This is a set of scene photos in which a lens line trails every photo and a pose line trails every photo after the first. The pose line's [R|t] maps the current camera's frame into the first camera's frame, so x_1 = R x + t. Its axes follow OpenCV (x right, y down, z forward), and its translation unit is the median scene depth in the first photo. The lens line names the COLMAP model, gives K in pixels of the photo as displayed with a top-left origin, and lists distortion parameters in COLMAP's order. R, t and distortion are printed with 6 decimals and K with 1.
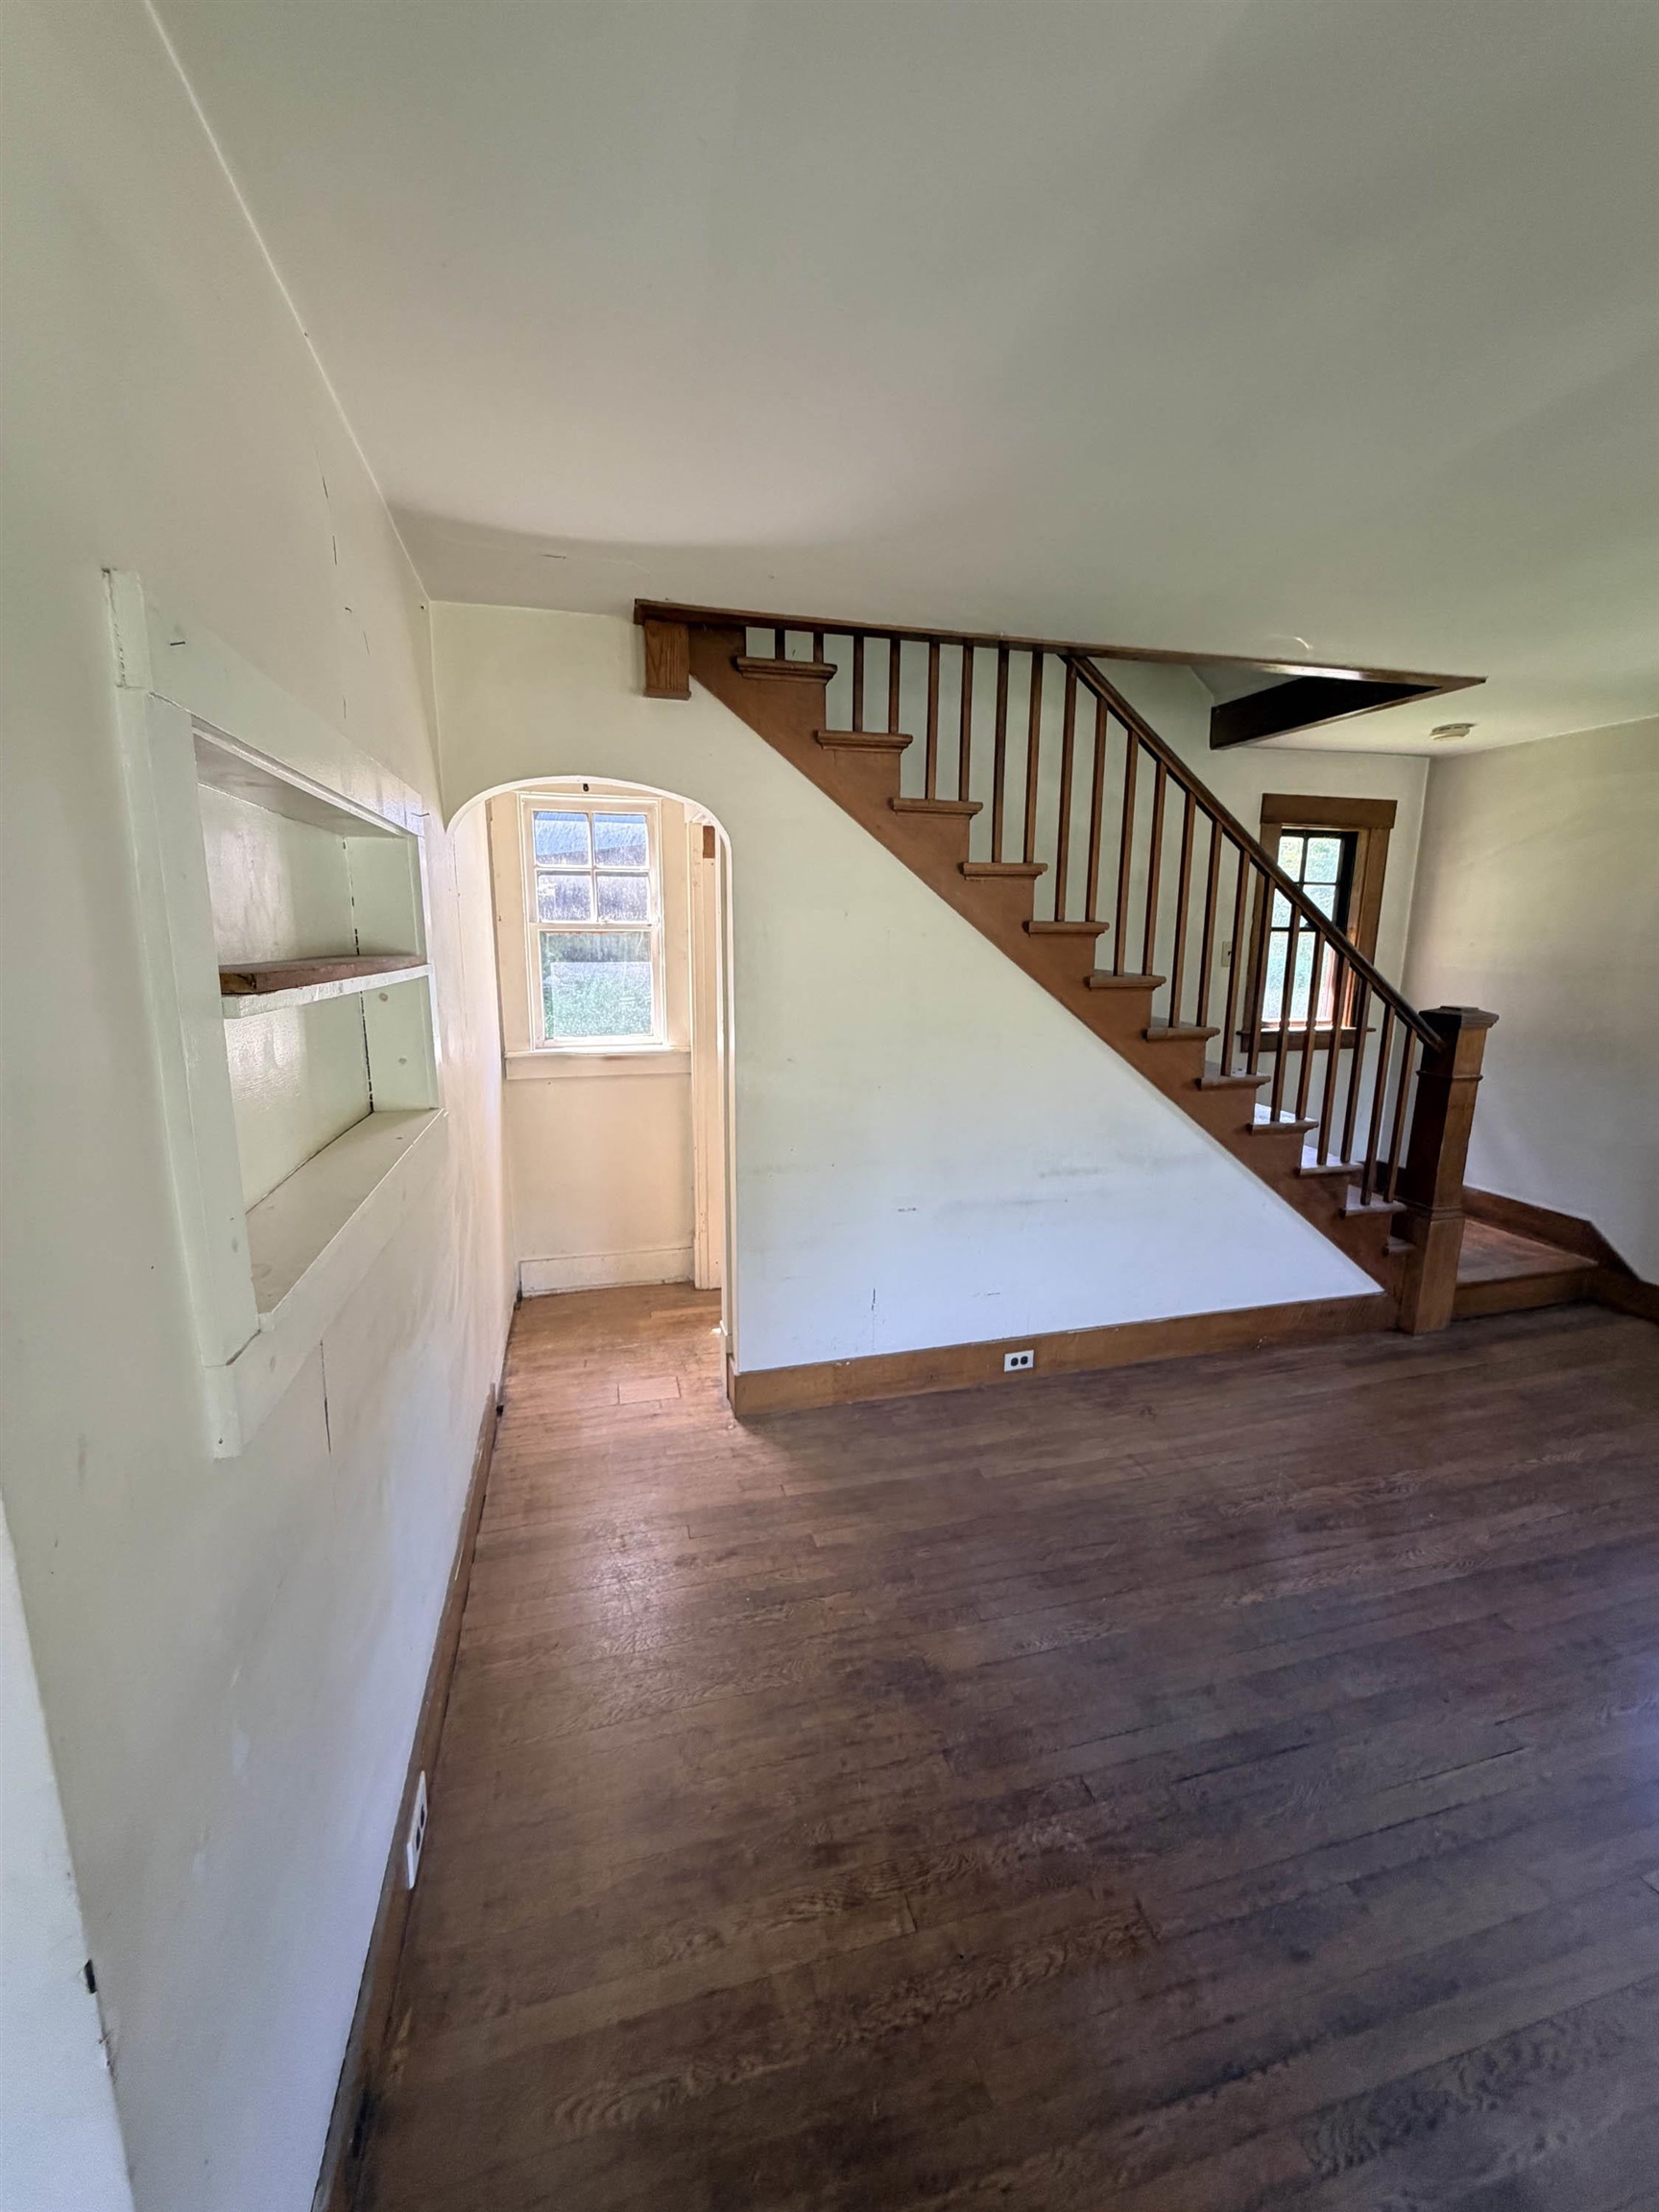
lens RADIAL K [[881.4, 0, 835.0], [0, 881.4, 1098.2], [0, 0, 1]] dist [-0.000723, 0.000164]
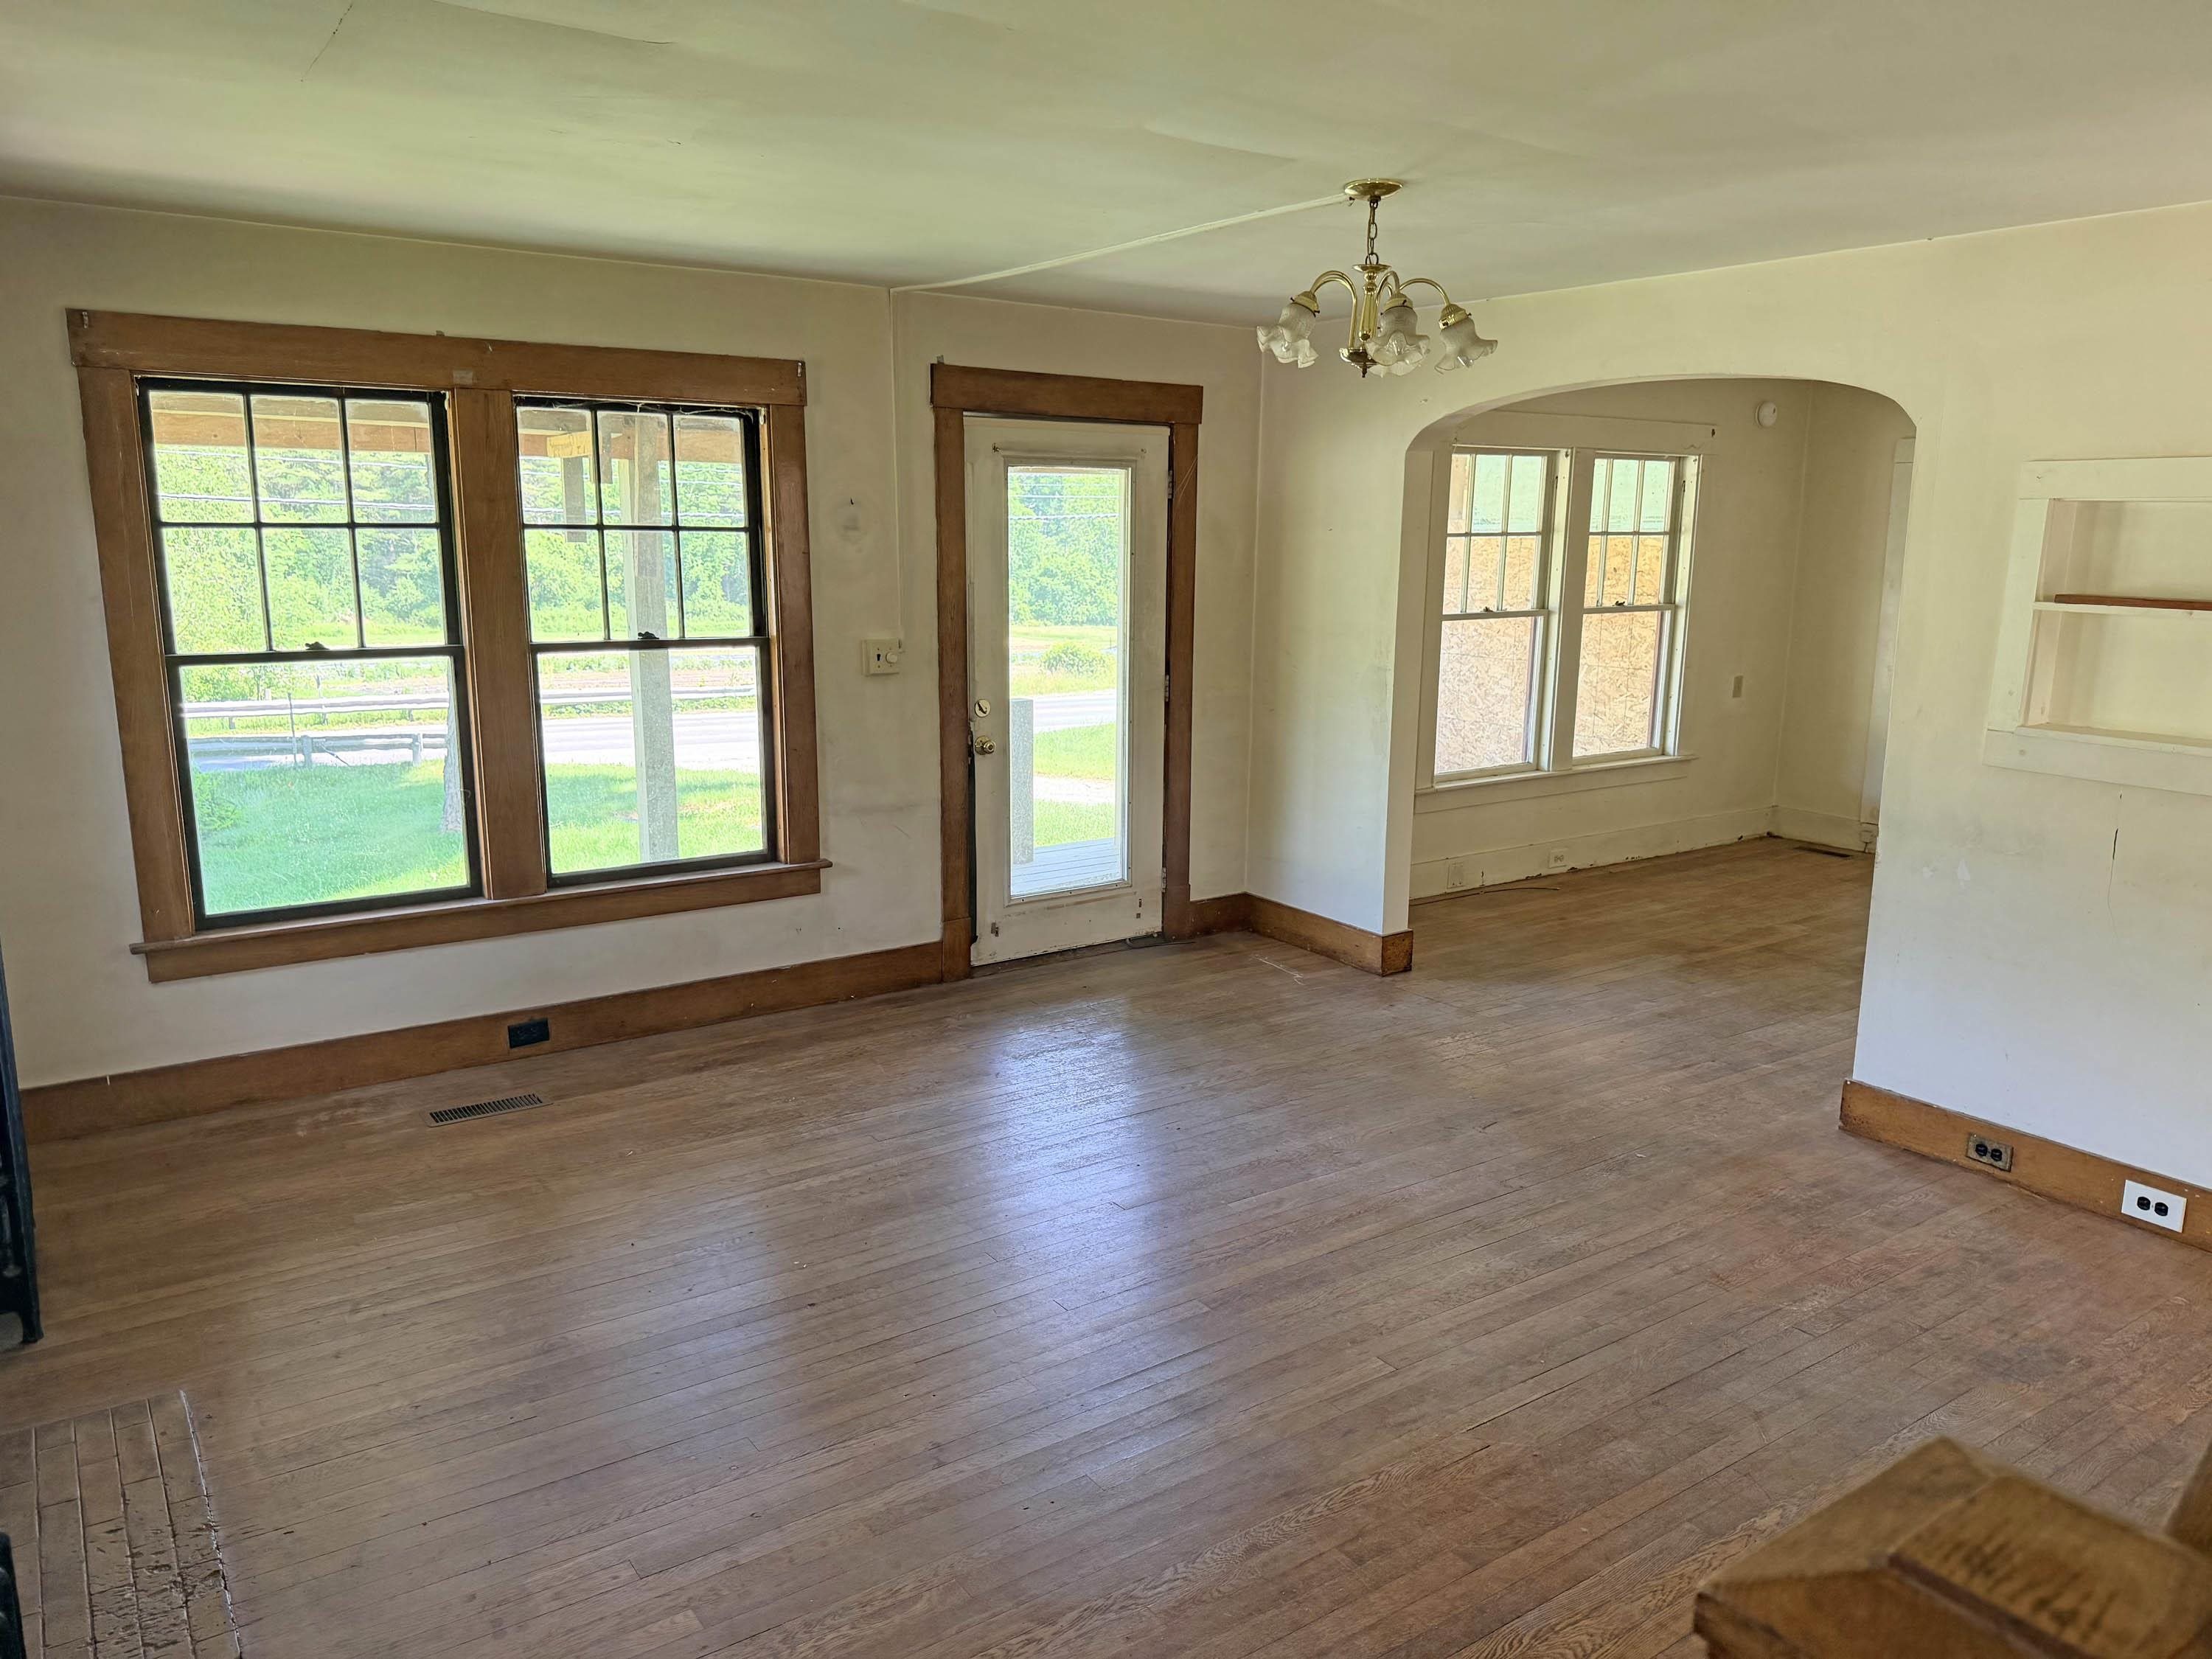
lens RADIAL K [[1549.4, 0, 1106.0], [0, 1549.4, 829.5], [0, 0, 1]] dist [0.037709, -0.080757]
pose [[-0.943514, 0.048700, -0.327733, 0.931638], [-0.076203, 0.930728, 0.357684, -0.247949], [0.322449, 0.362454, -0.874445, 1.177541]]
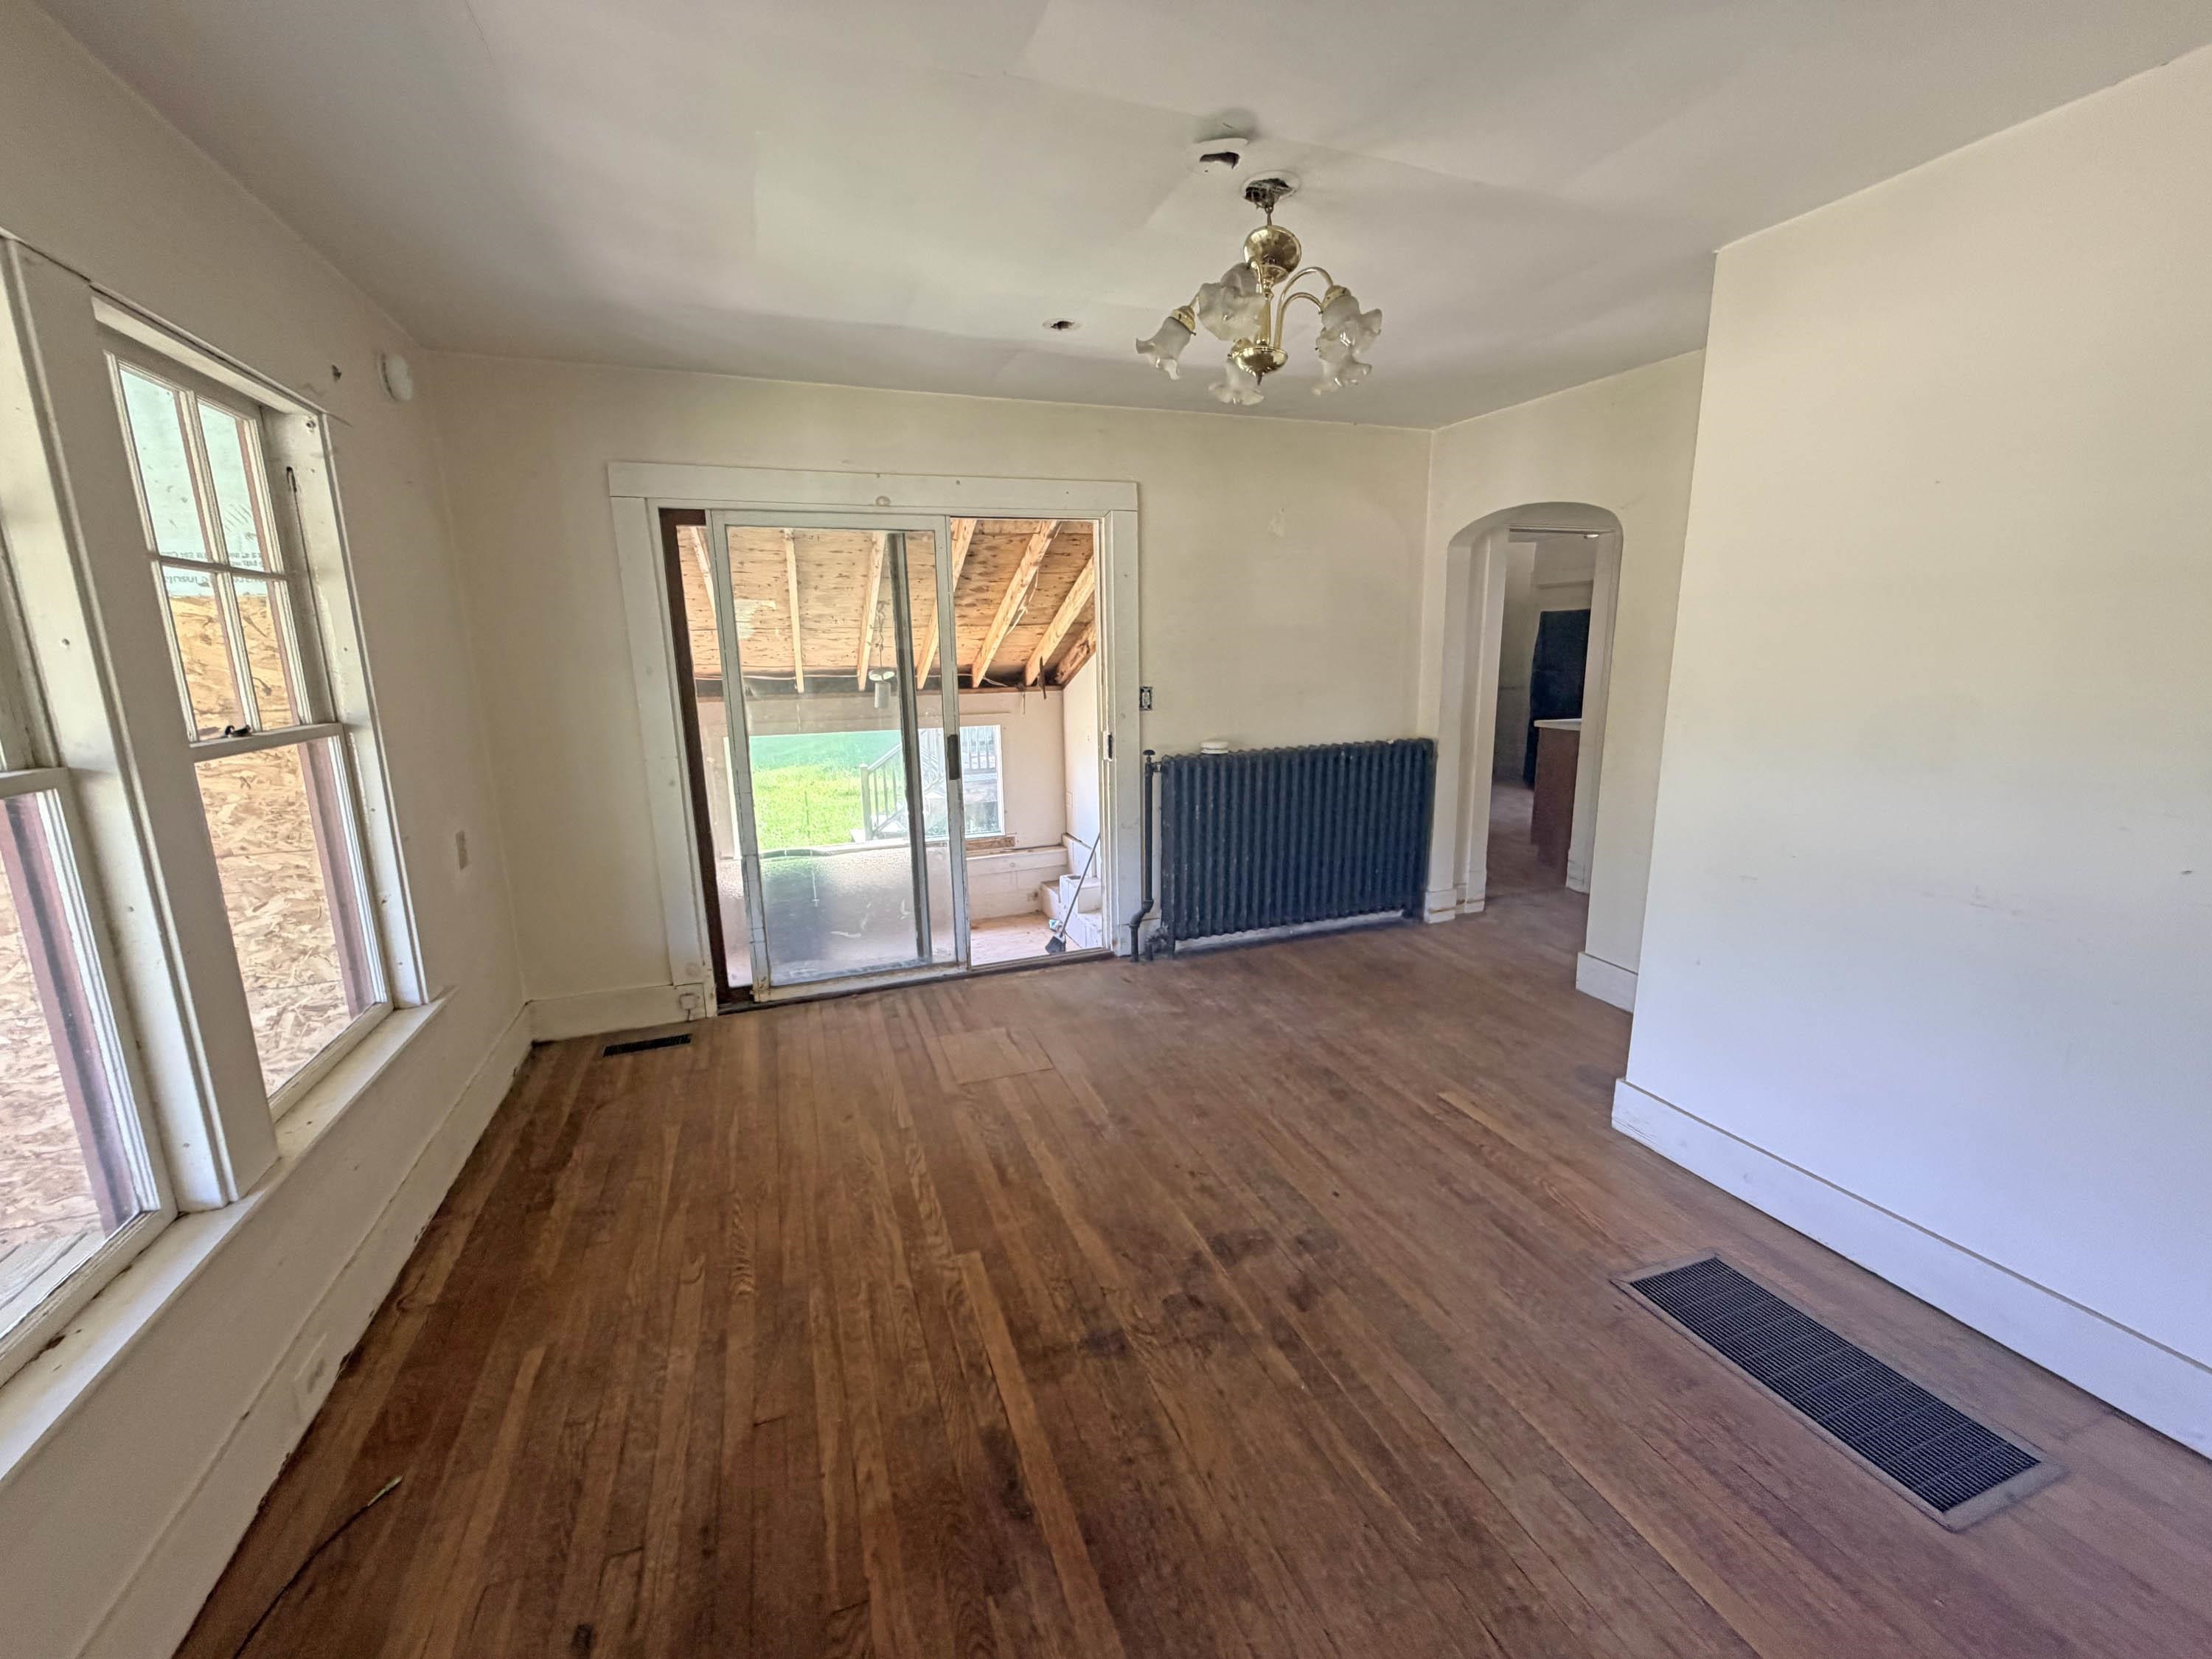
lens RADIAL K [[881.4, 0, 1097.5], [0, 881.4, 827.4], [0, 0, 1]] dist [-0.000723, 0.000164]
pose [[0.086784, 0.189470, -0.978044, -0.036403], [-0.167457, 0.970553, 0.173160, 0.108171], [0.982052, 0.148753, 0.115957, -0.363217]]
